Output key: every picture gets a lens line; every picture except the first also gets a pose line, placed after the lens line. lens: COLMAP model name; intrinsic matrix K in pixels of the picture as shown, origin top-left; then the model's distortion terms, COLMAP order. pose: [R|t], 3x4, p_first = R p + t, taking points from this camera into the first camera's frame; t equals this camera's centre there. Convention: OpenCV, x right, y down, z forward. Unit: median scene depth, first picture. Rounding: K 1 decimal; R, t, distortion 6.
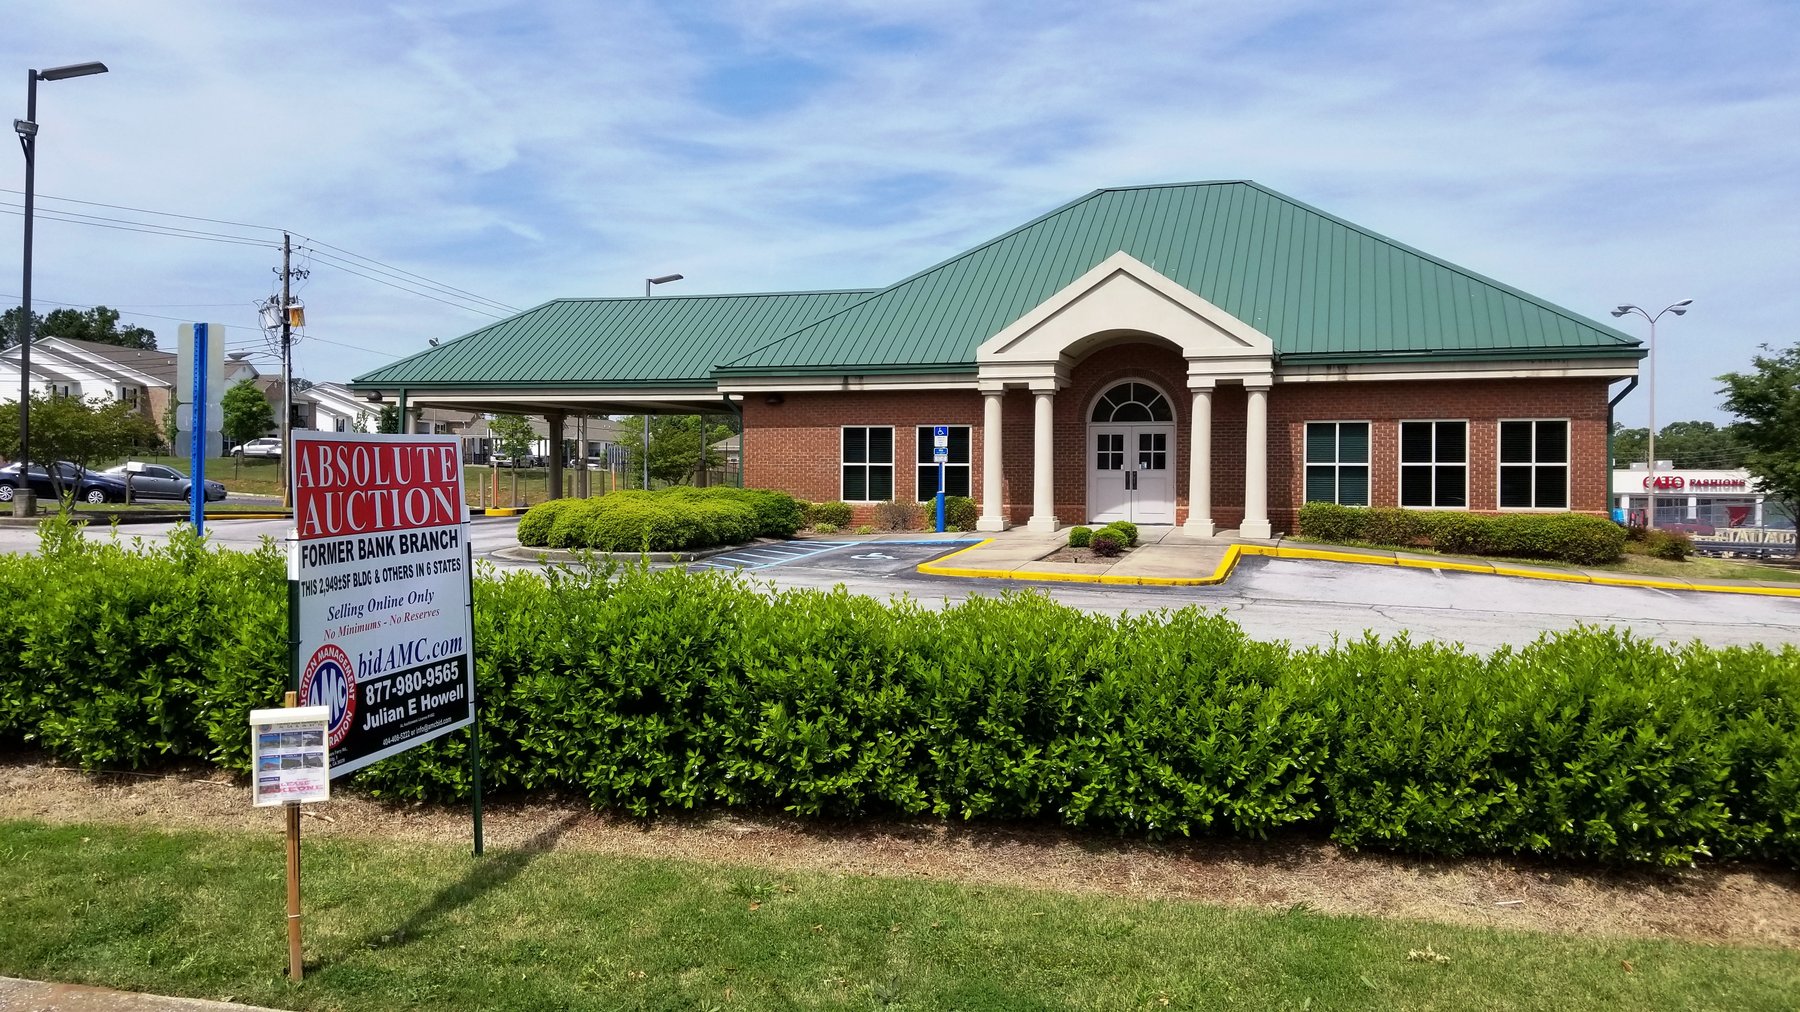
lens RADIAL K [[1414.2, 0, 891.7], [0, 1414.2, 485.1], [0, 0, 1]] dist [0.097089, -0.156899]
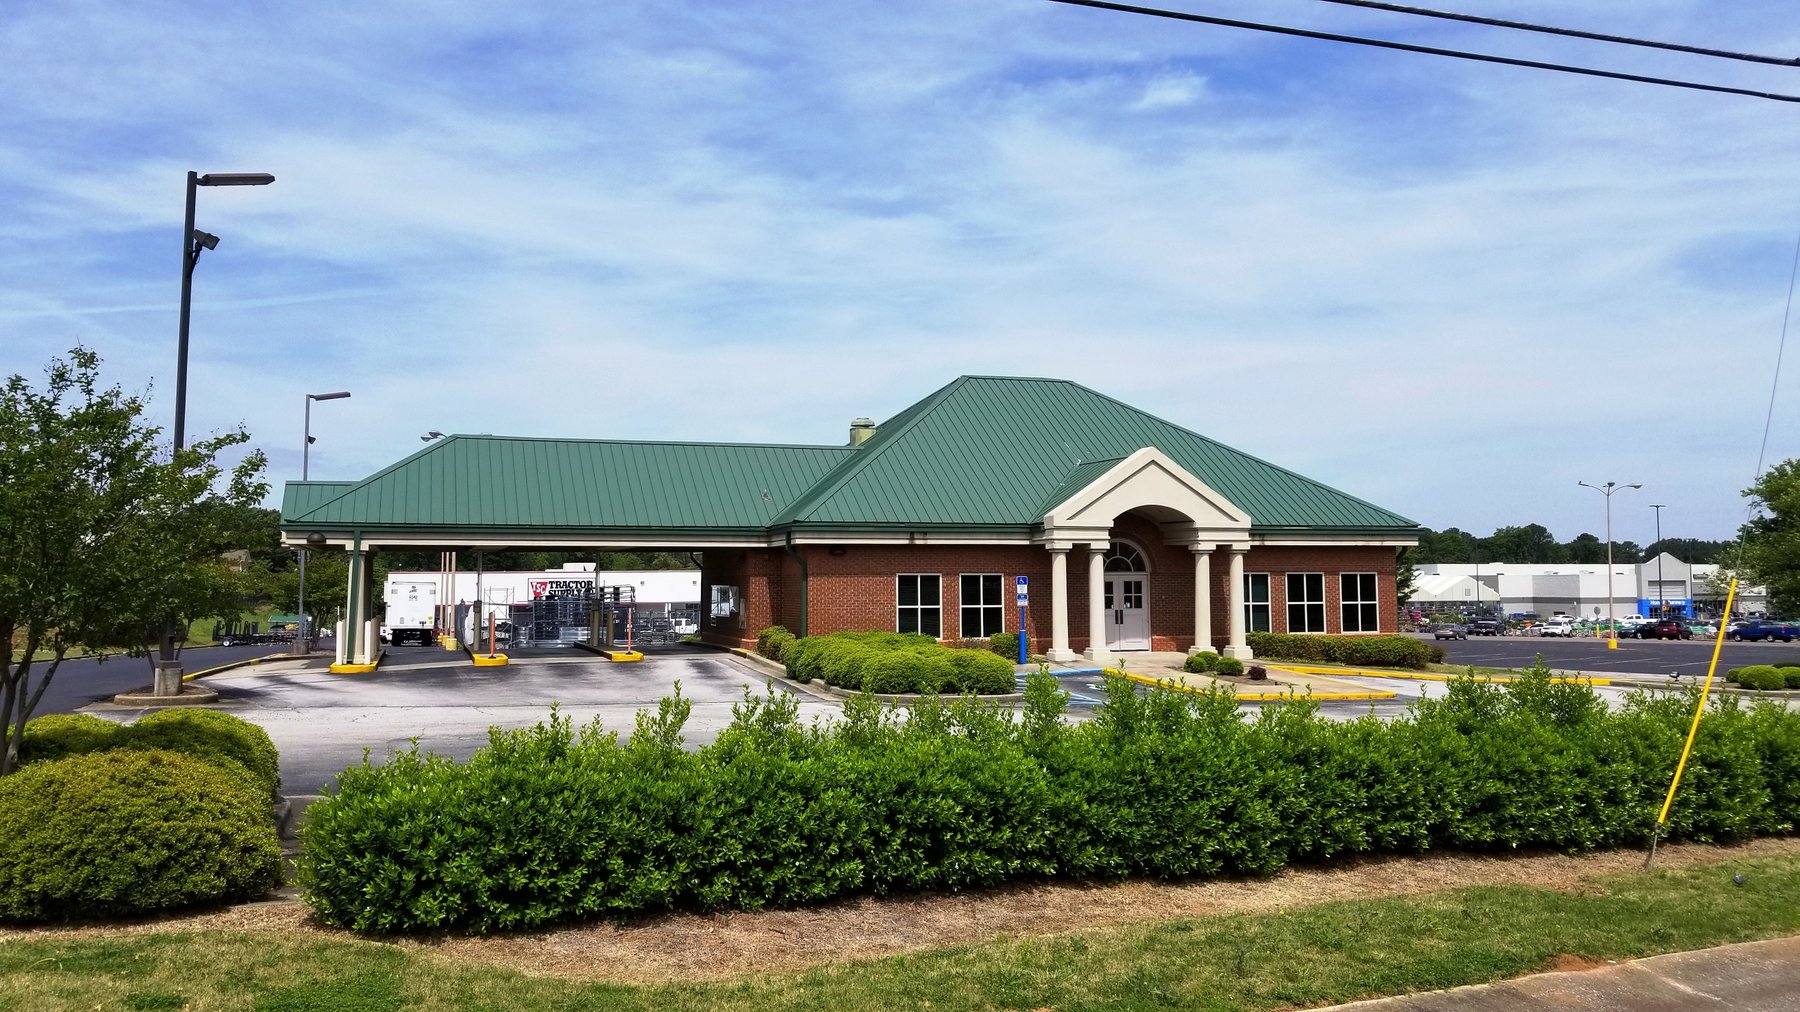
lens RADIAL K [[1414.2, 0, 918.8], [0, 1414.2, 511.1], [0, 0, 1]] dist [0.097089, -0.156899]
pose [[0.813244, 0.030382, 0.581129, -0.824698], [0.016479, 0.997033, -0.075187, -0.005811], [-0.581690, 0.070722, 0.810330, 0.031882]]
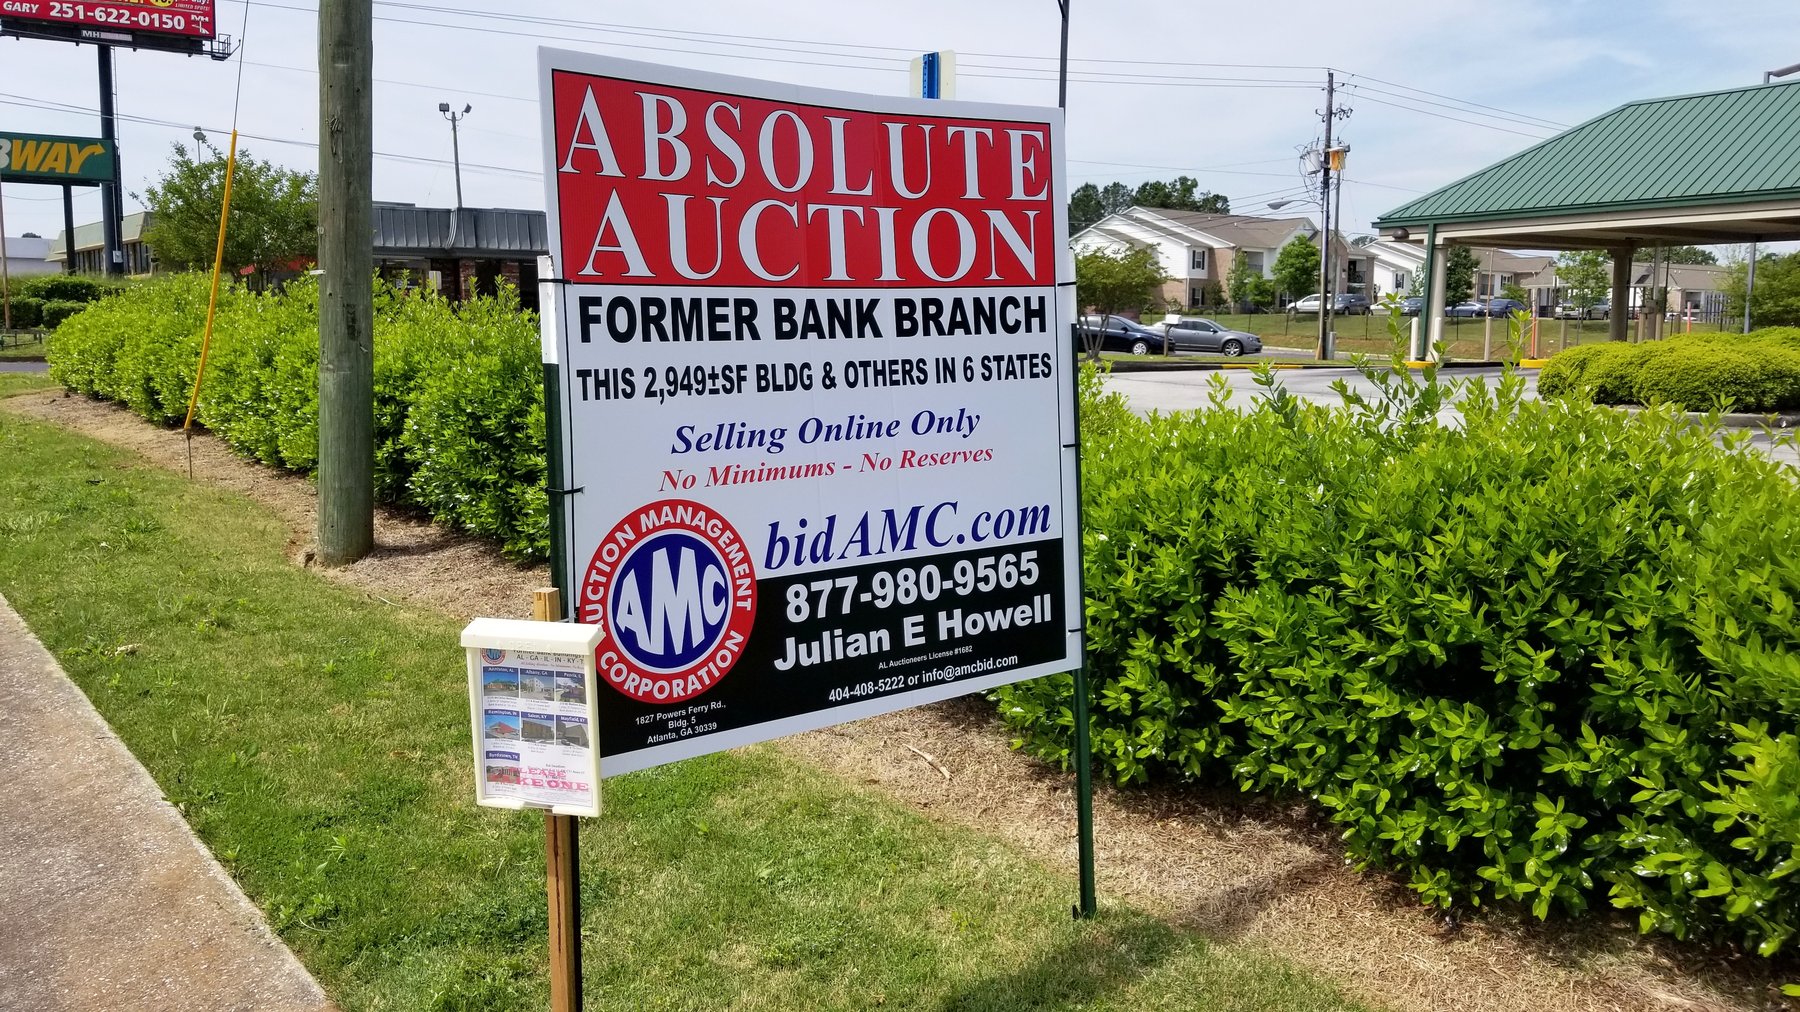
lens RADIAL K [[1414.2, 0, 865.1], [0, 1414.2, 497.9], [0, 0, 1]] dist [0.097089, -0.156899]
pose [[0.745139, 0.070551, -0.663167, -0.002087], [0.000199, 0.994365, 0.106010, 0.010804], [0.666910, -0.079124, 0.740926, 0.126479]]
